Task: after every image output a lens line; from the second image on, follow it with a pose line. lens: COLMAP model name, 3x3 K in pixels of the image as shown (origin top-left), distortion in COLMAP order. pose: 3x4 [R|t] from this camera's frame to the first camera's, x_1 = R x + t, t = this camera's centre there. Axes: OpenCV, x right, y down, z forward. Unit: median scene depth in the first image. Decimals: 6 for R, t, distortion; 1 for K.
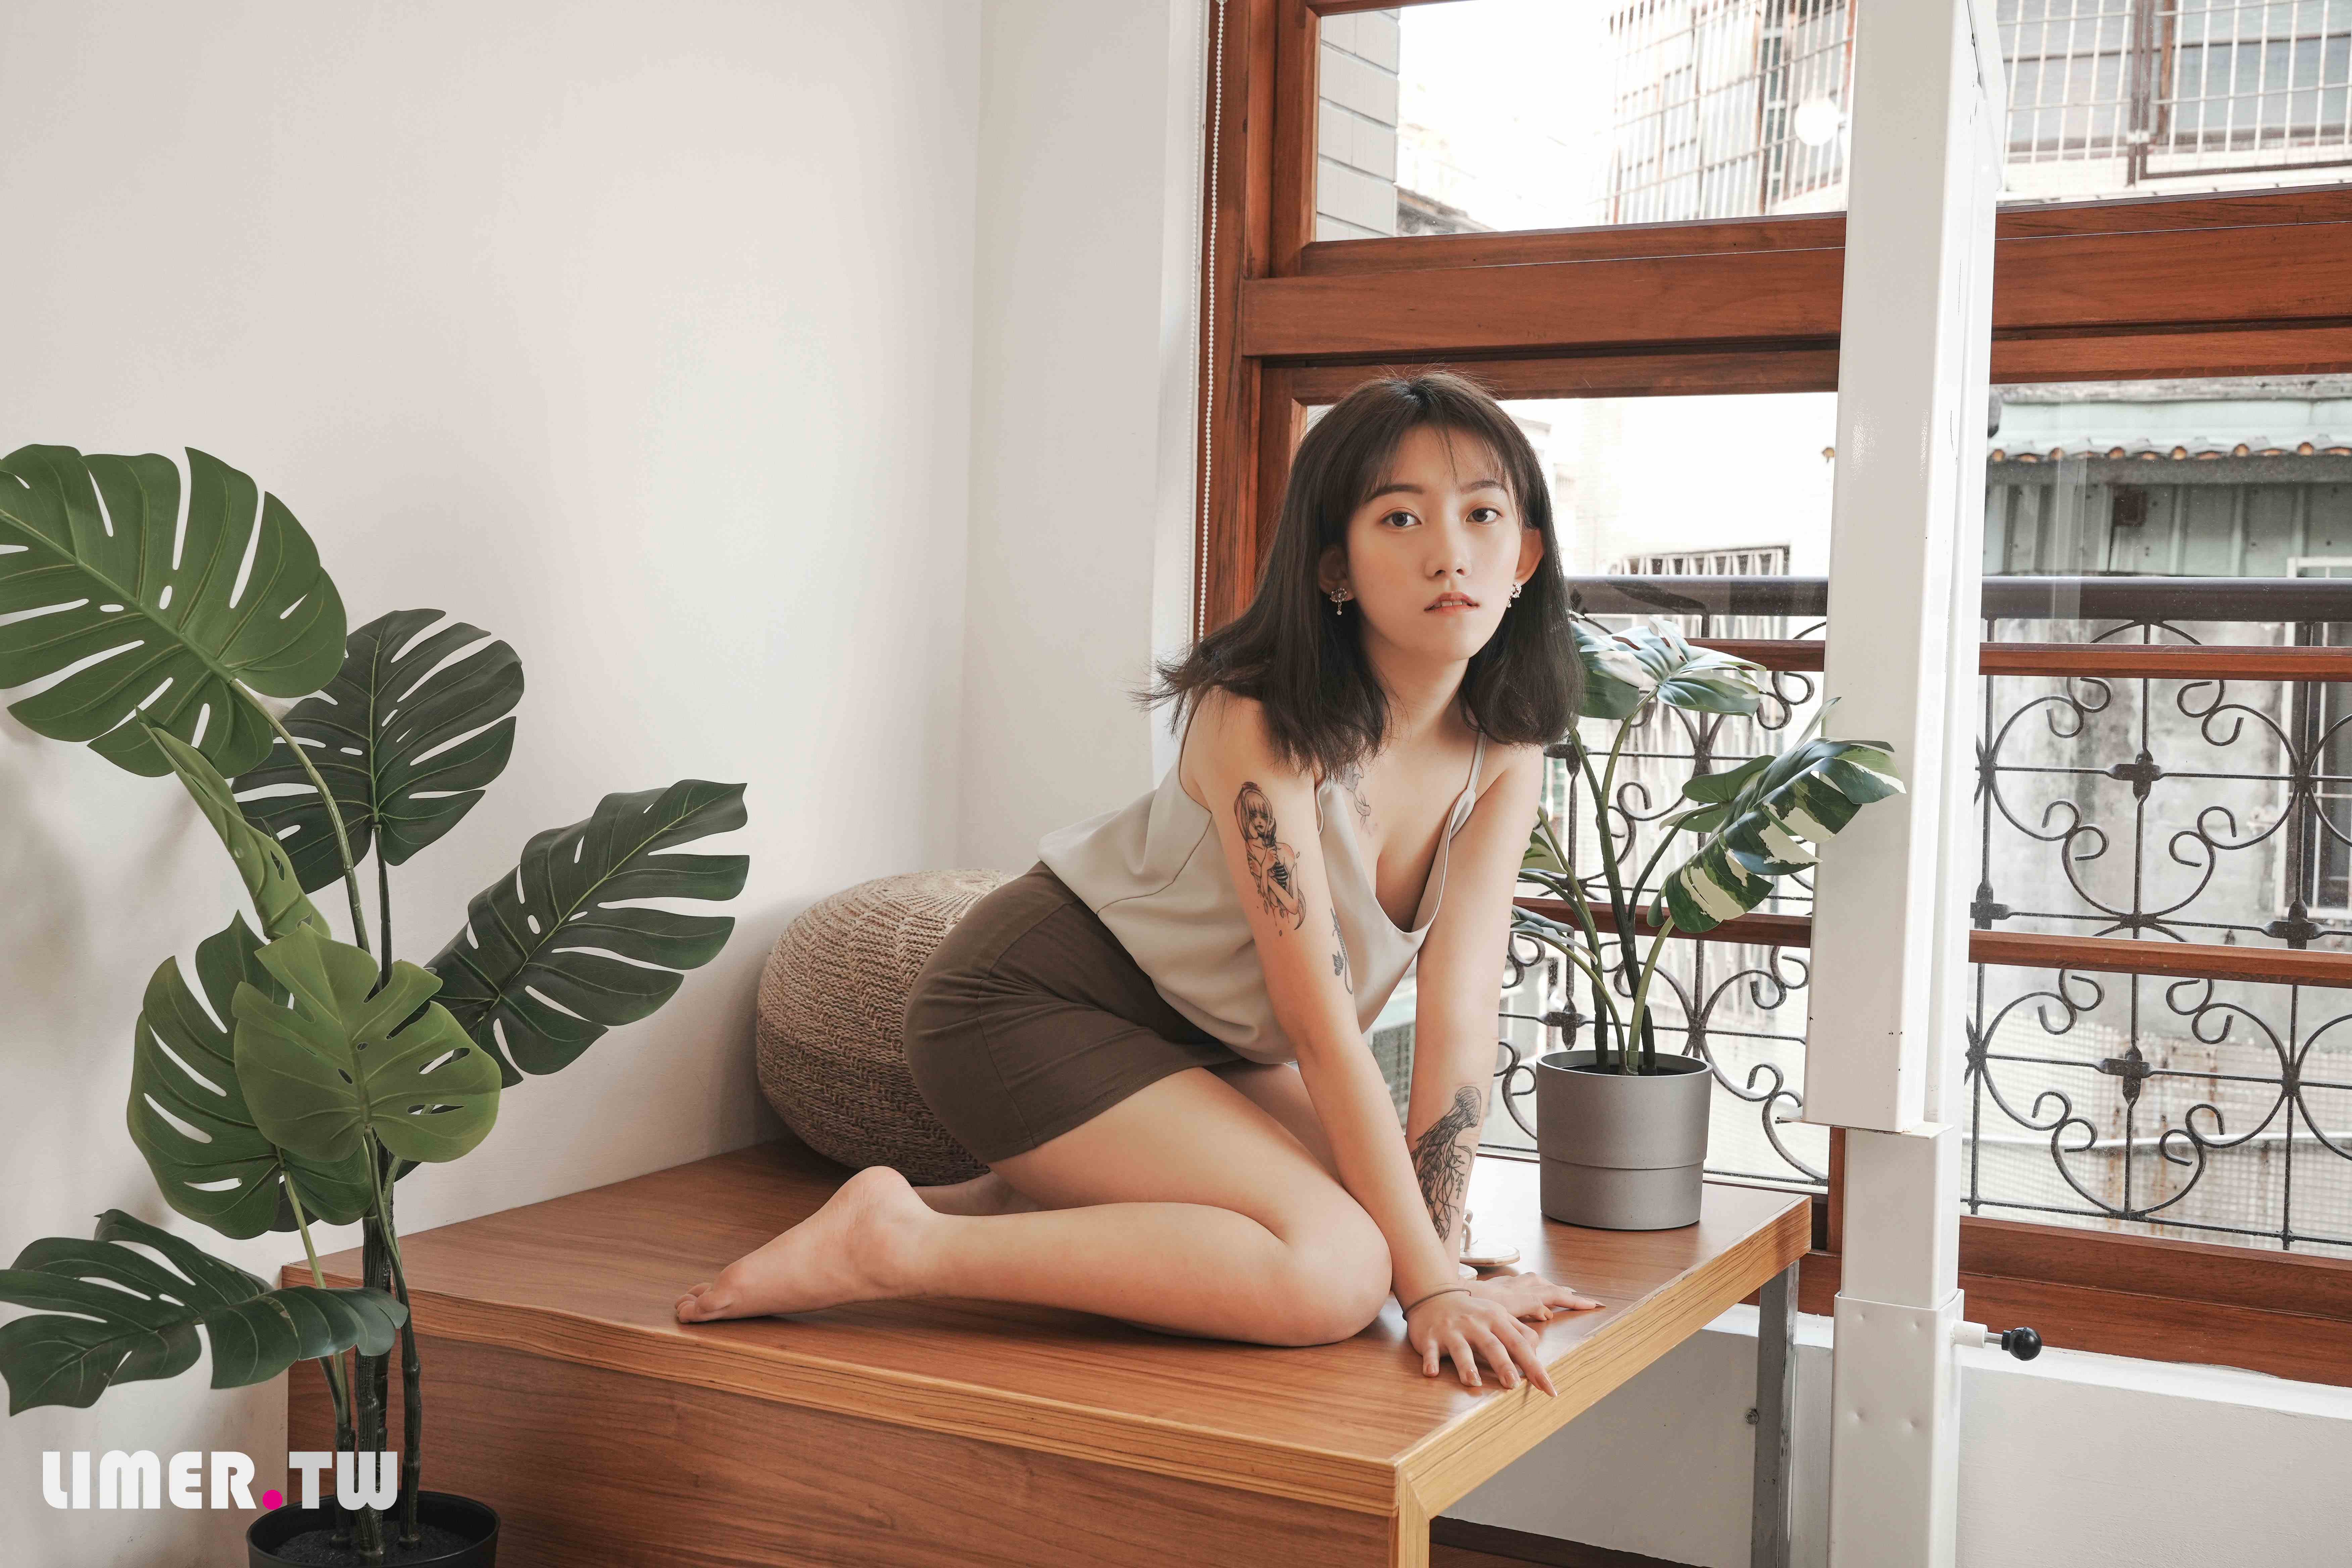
lens RADIAL K [[2827.3, 0, 1171.3], [0, 2827.3, 831.0], [0, 0, 1]] dist [0.006928, 0.049910]
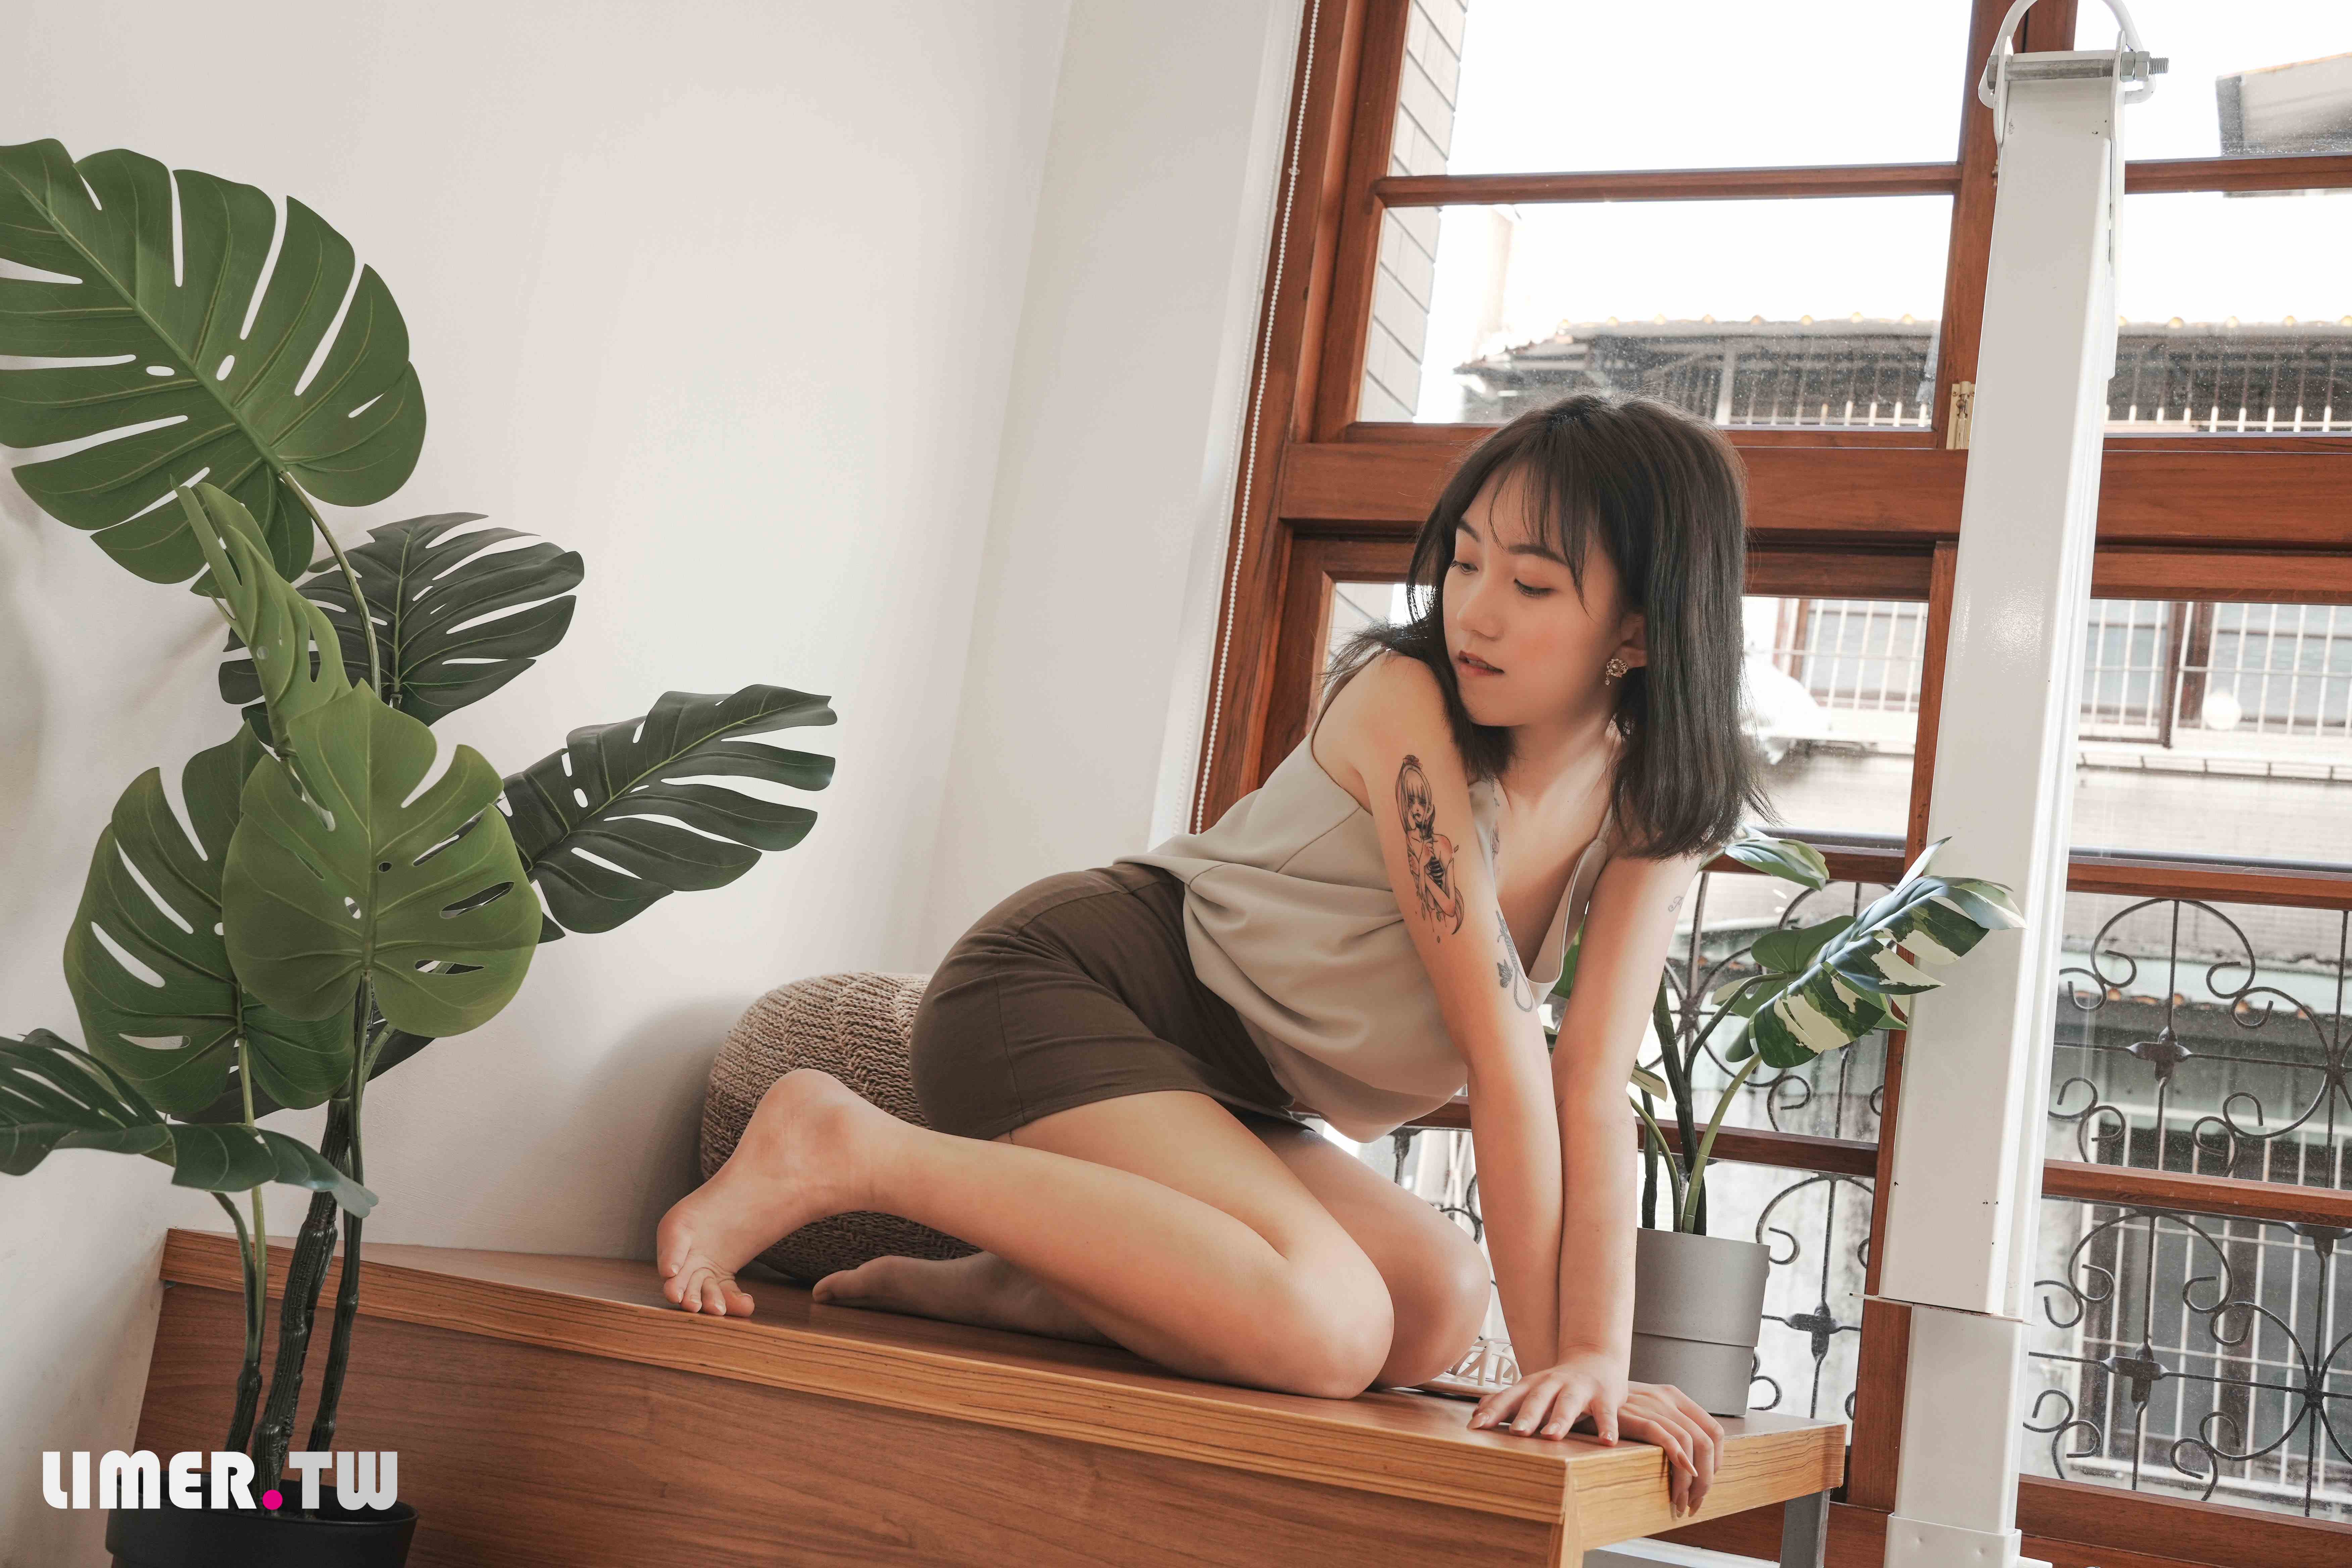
lens RADIAL K [[2820.2, 0, 1189.8], [0, 2820.2, 809.0], [0, 0, 1]] dist [0.009942, 0.038162]
pose [[0.987660, 0.126473, 0.092373, -0.119198], [-0.104398, 0.971315, -0.213657, 0.200581], [-0.116745, 0.201377, 0.972532, 0.134718]]
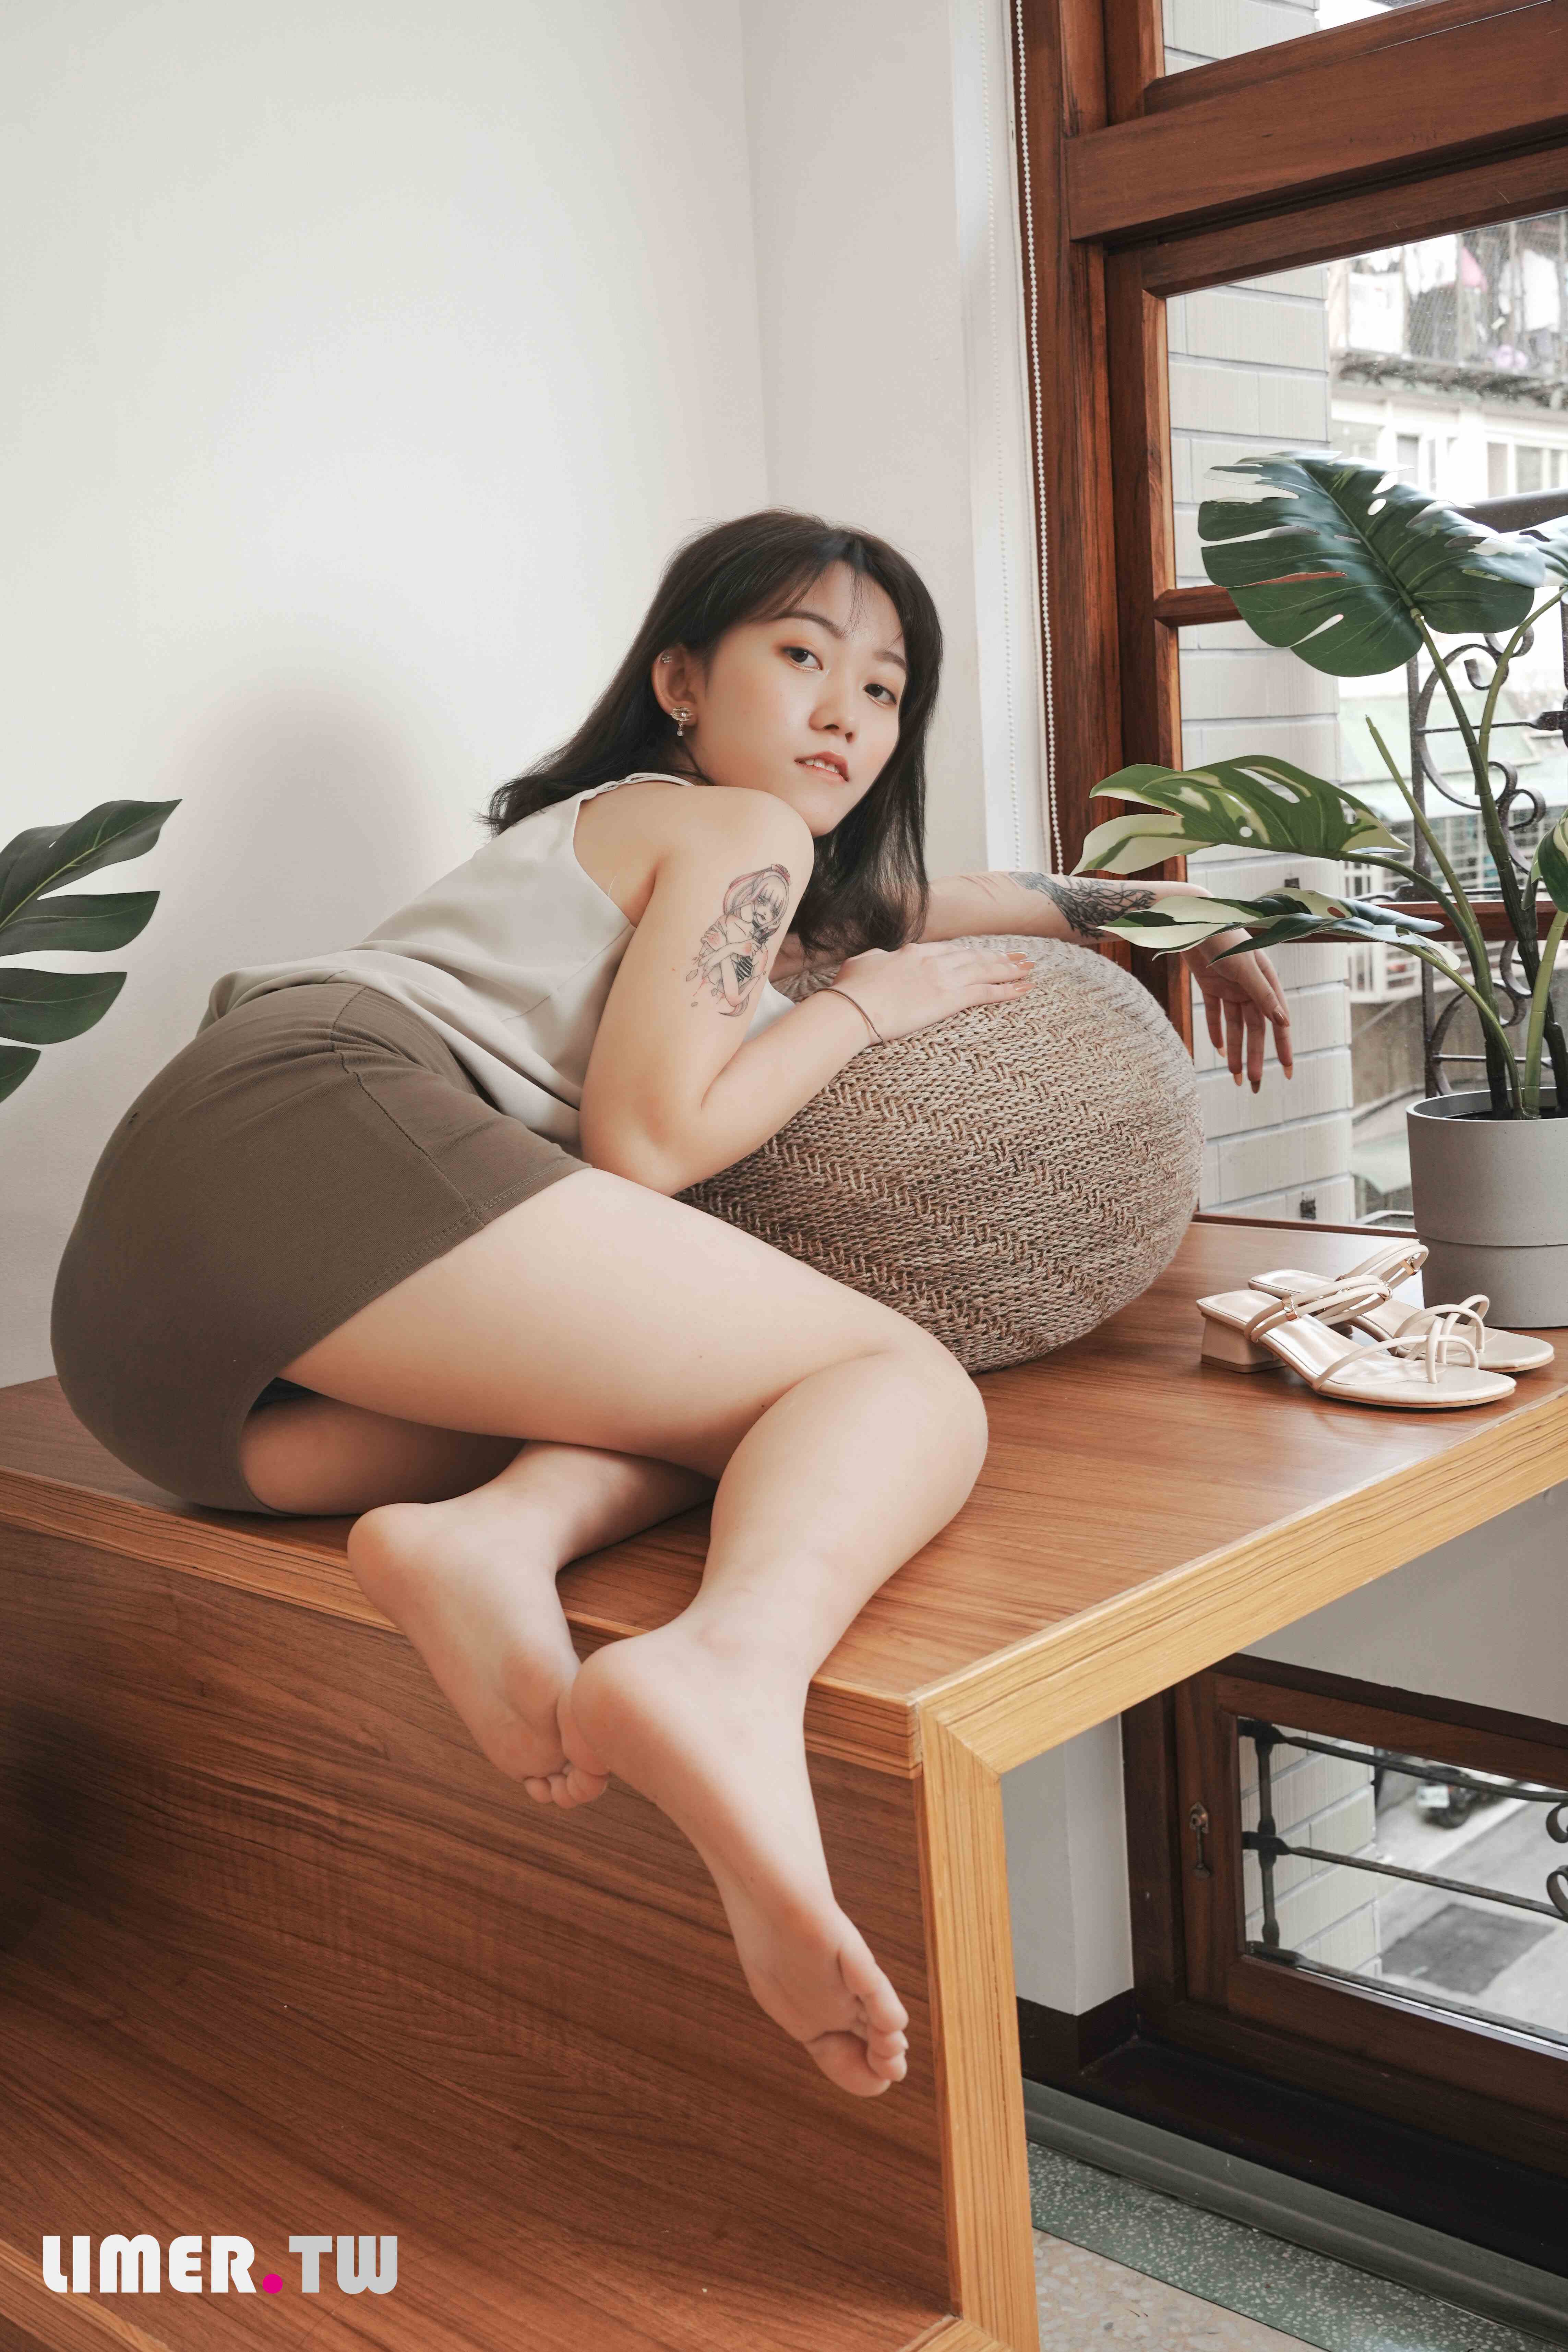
lens RADIAL K [[2643.2, 0, 772.9], [0, 2643.2, 1244.6], [0, 0, 1]] dist [0.012276, 0.008509]
pose [[0.961190, -0.042883, -0.272534, 0.198383], [0.072420, 0.992423, 0.099257, 0.044696], [0.266212, -0.115141, 0.957013, 0.353483]]
